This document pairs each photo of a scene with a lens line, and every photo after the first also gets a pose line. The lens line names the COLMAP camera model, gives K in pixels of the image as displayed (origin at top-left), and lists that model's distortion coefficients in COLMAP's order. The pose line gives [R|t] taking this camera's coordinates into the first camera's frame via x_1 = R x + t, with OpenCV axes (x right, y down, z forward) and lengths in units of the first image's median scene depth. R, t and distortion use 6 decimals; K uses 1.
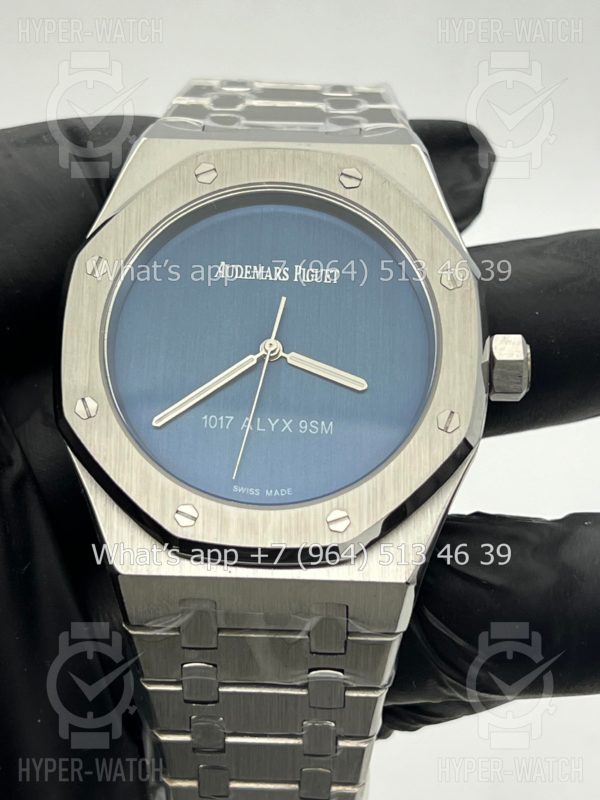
lens RADIAL K [[1930.2, 0, 300.0], [0, 1930.2, 400.0], [0, 0, 1]] dist [0.220944, -0.641456]
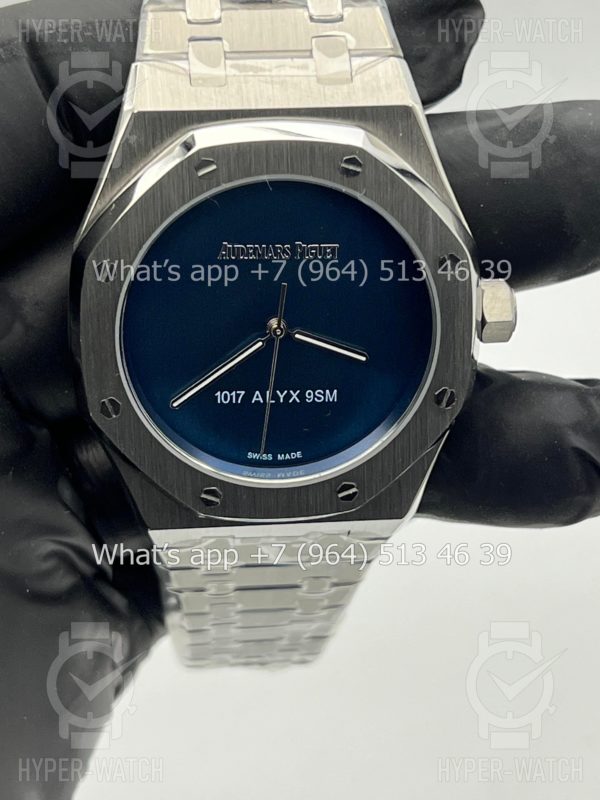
lens RADIAL K [[1930.2, 0, 300.0], [0, 1930.2, 400.0], [0, 0, 1]] dist [0.220944, -0.641456]
pose [[0.992305, -0.071704, 0.100947, -0.111700], [0.000986, 0.819812, 0.572632, -0.597171], [-0.123817, -0.568126, 0.813574, 0.121017]]
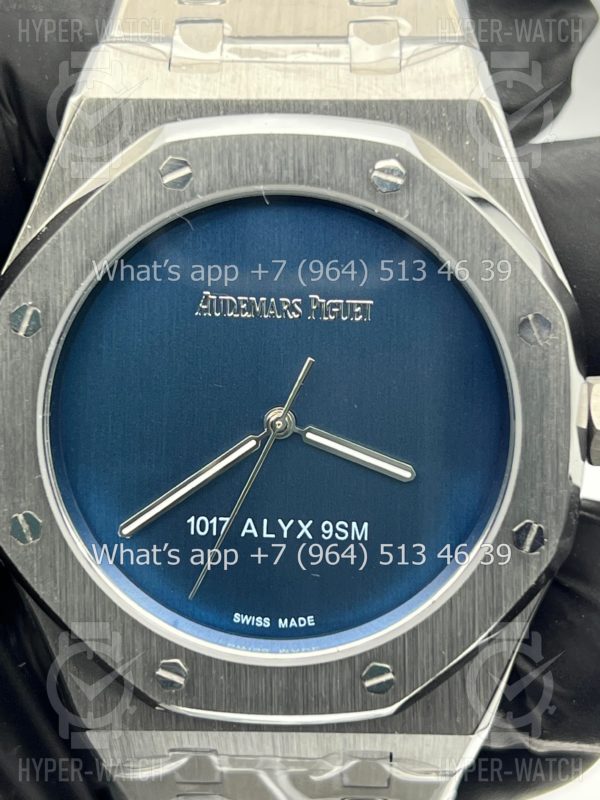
lens RADIAL K [[1930.2, 0, 300.0], [0, 1930.2, 400.0], [0, 0, 1]] dist [0.220944, -0.641456]
pose [[0.999589, -0.023479, -0.016450, 0.004513], [0.027964, 0.924928, 0.379112, -0.304552], [0.006313, -0.379416, 0.925205, 0.344047]]
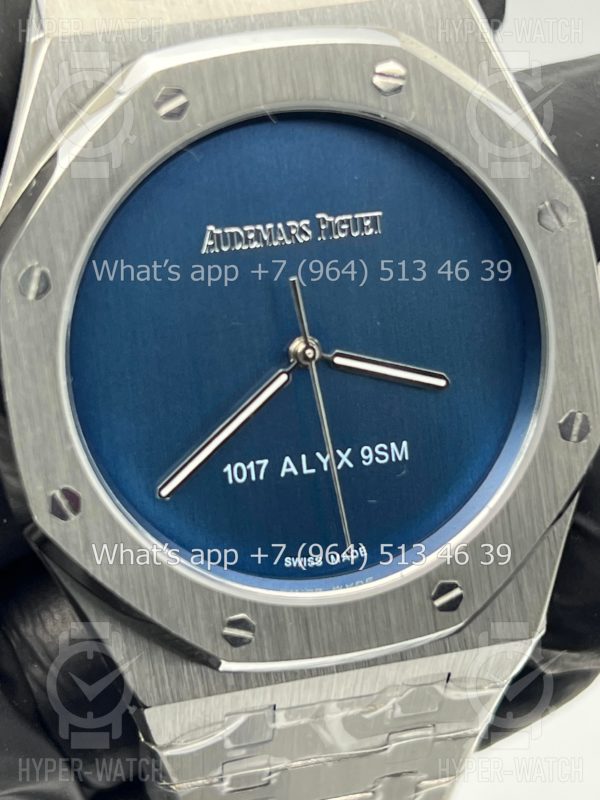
lens RADIAL K [[1930.2, 0, 300.0], [0, 1930.2, 400.0], [0, 0, 1]] dist [0.220944, -0.641456]
pose [[0.964157, -0.180508, 0.194469, -0.152698], [0.090638, 0.912902, 0.397989, -0.282680], [-0.249372, -0.366098, 0.896541, 0.383799]]
